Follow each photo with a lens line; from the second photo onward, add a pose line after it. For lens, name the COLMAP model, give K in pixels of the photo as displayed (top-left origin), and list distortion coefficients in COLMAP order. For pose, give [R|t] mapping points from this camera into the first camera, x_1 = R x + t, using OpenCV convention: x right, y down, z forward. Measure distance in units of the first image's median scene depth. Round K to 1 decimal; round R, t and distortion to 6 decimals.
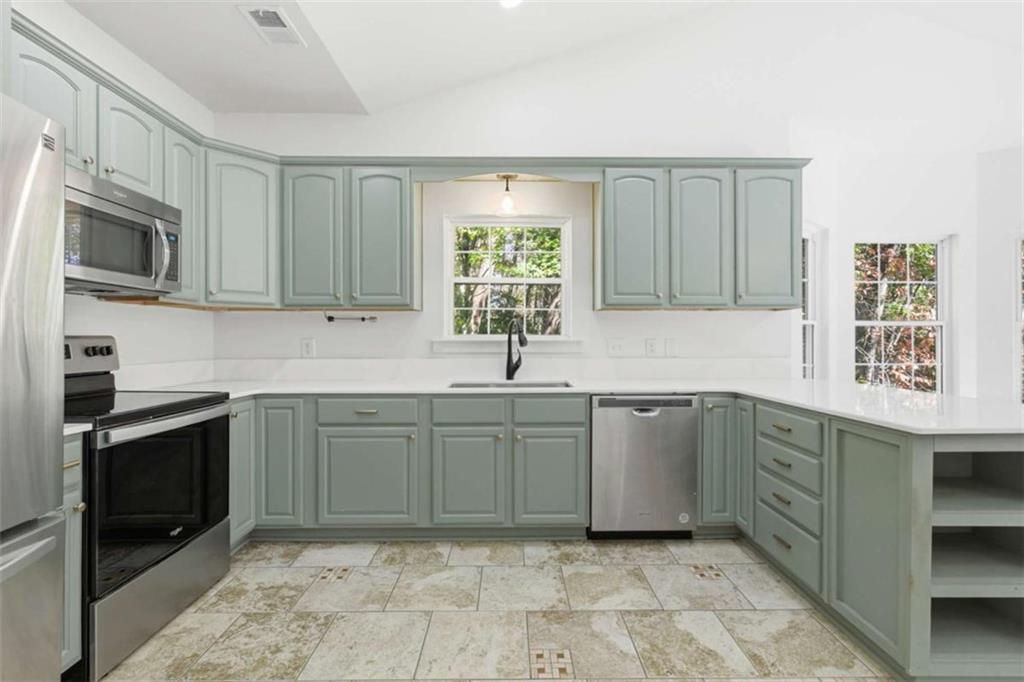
lens RADIAL K [[467.6, 0, 513.2], [0, 467.6, 342.3], [0, 0, 1]] dist [0.001154, 0.000206]
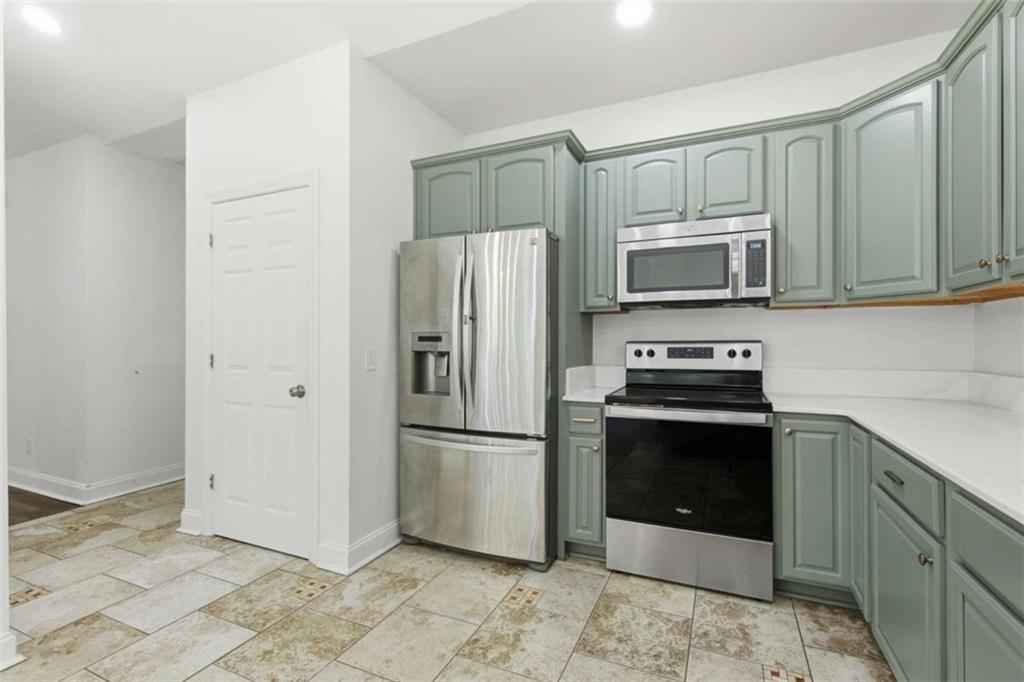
lens RADIAL K [[467.6, 0, 512.9], [0, 467.6, 341.6], [0, 0, 1]] dist [0.001154, 0.000206]
pose [[-0.420655, 0.007219, -0.907192, 0.462463], [-0.001375, 0.999962, 0.008595, -0.020801], [0.907219, 0.004863, -0.420630, 1.020449]]
